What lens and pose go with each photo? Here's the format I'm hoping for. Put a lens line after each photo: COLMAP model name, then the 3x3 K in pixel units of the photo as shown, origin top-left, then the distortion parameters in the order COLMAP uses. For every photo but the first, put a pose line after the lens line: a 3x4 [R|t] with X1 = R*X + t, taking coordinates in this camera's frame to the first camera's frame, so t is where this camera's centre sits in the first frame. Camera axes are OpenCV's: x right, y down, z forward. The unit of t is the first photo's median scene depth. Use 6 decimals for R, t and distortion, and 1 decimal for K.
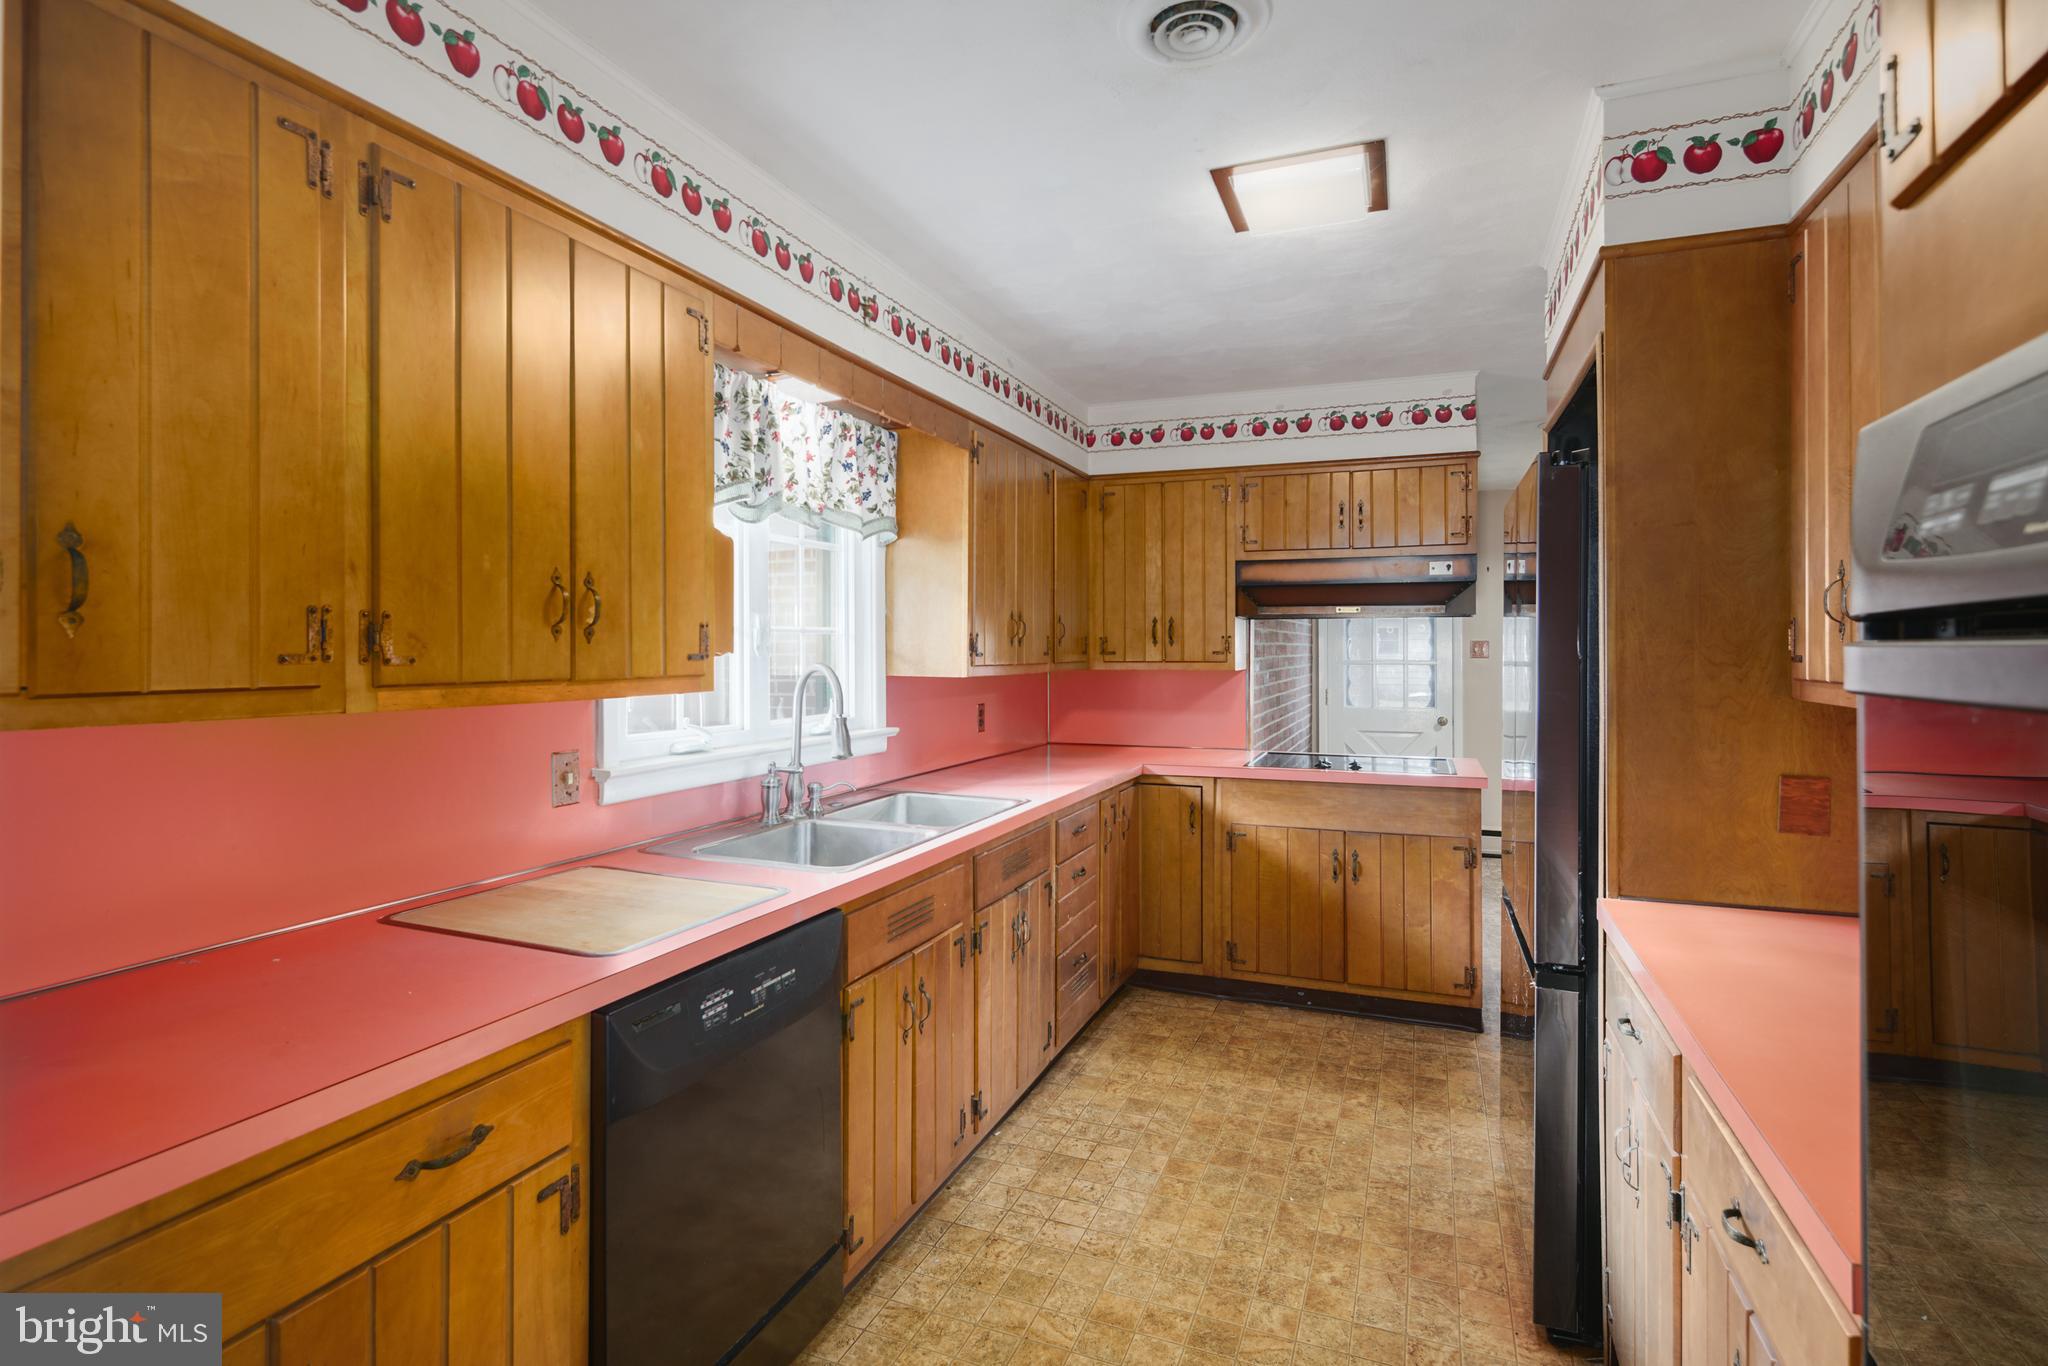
lens RADIAL K [[1005.5, 0, 1030.5], [0, 1005.5, 670.8], [0, 0, 1]] dist [-0.000951, -0.001084]
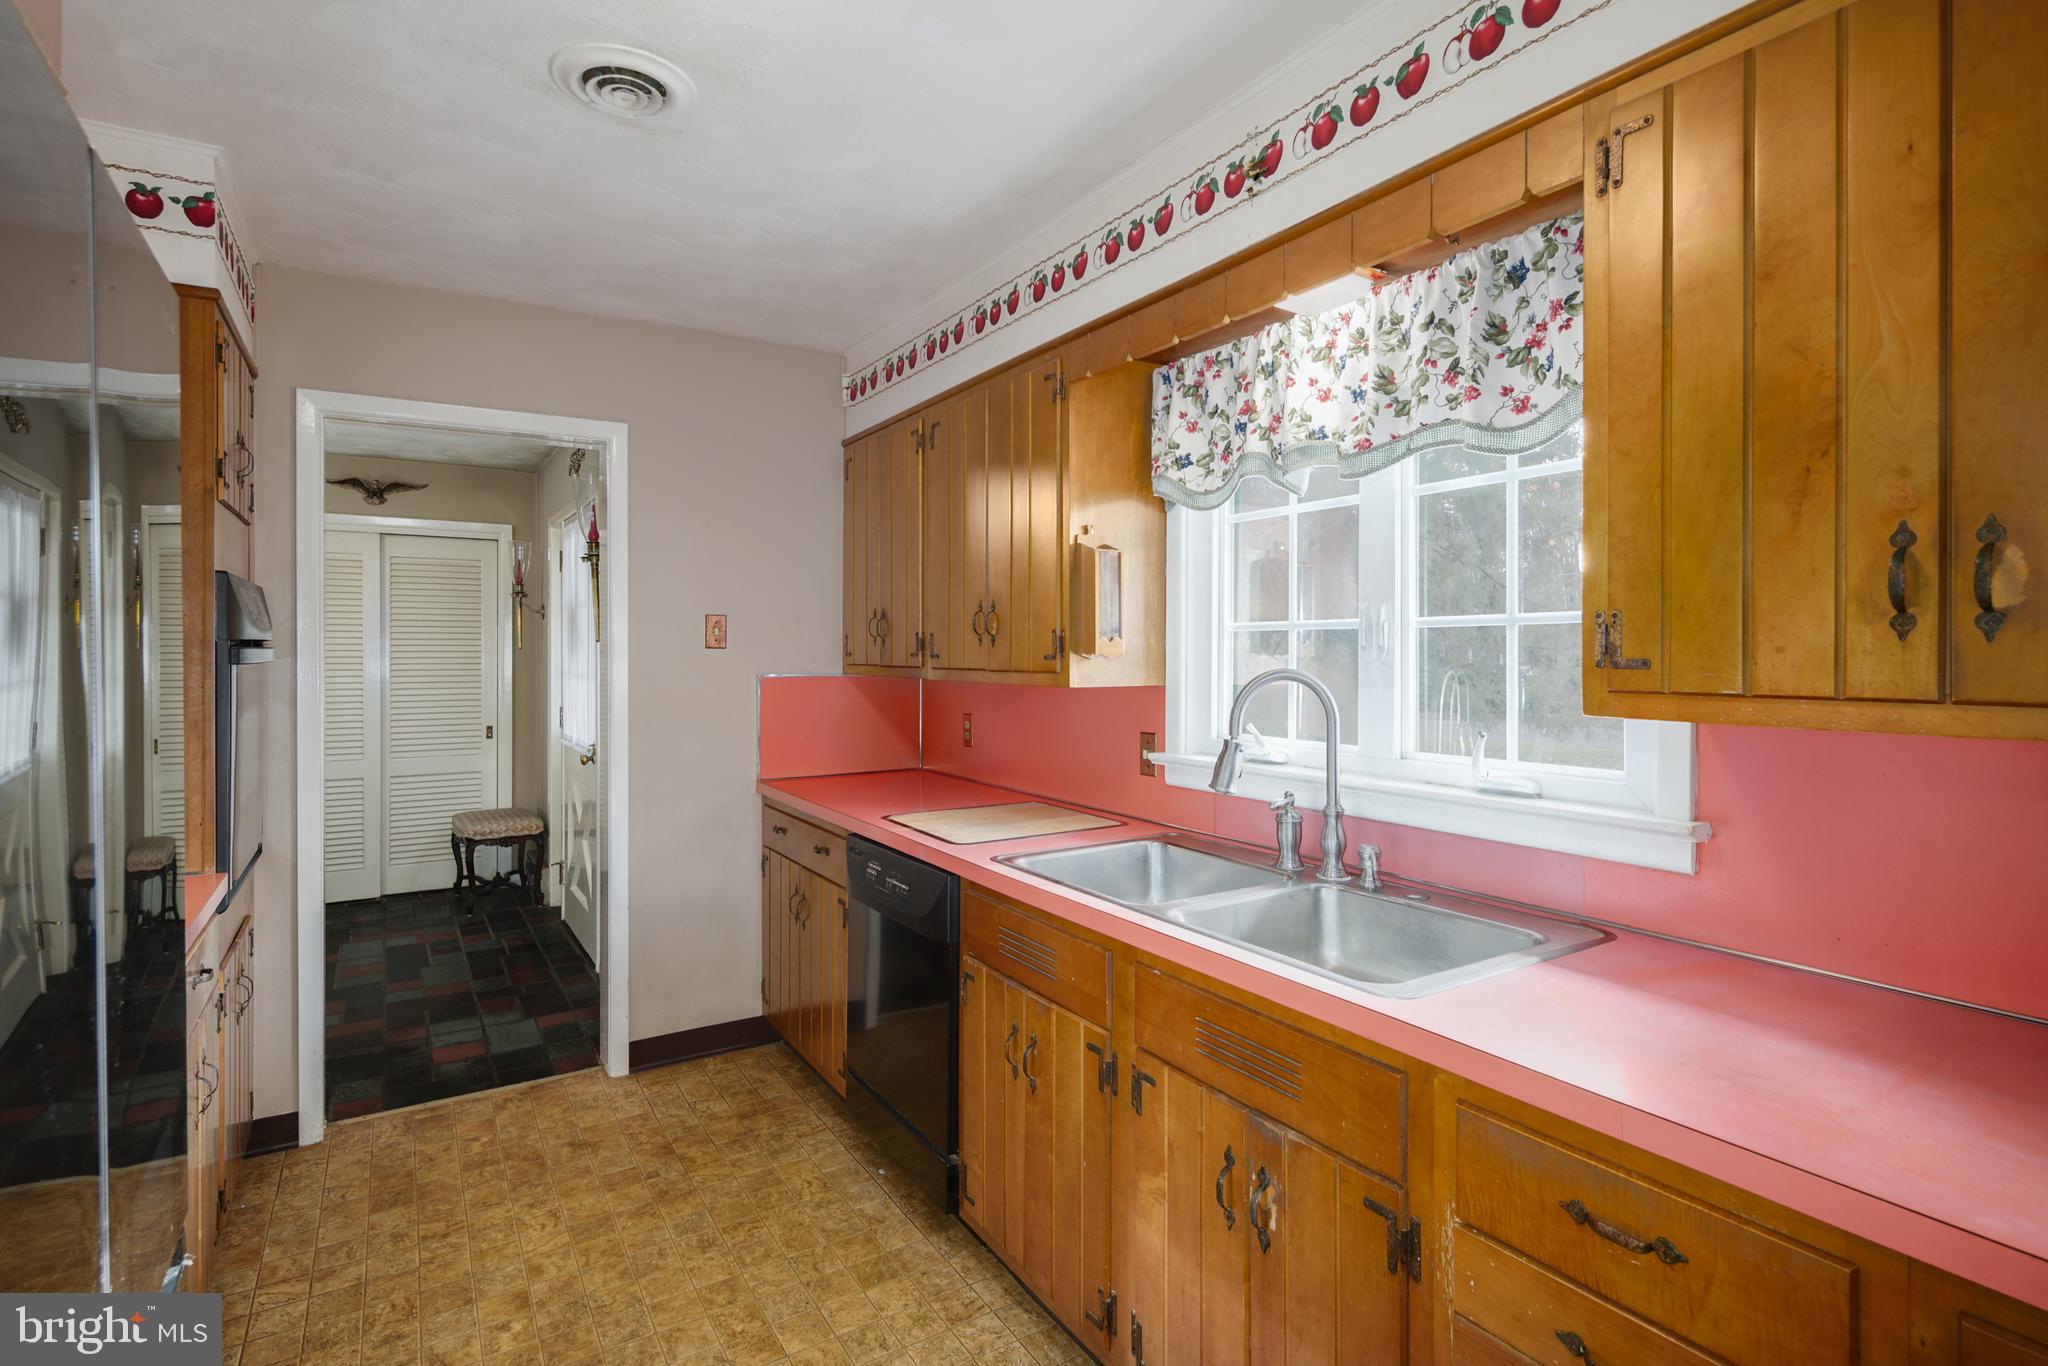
lens RADIAL K [[1005.5, 0, 1008.8], [0, 1005.5, 673.9], [0, 0, 1]] dist [-0.000951, -0.001084]
pose [[-0.605182, 0.013770, -0.795968, 0.596331], [-0.020016, 0.999271, 0.032505, -0.028159], [0.795836, 0.035603, -0.604465, 1.514214]]
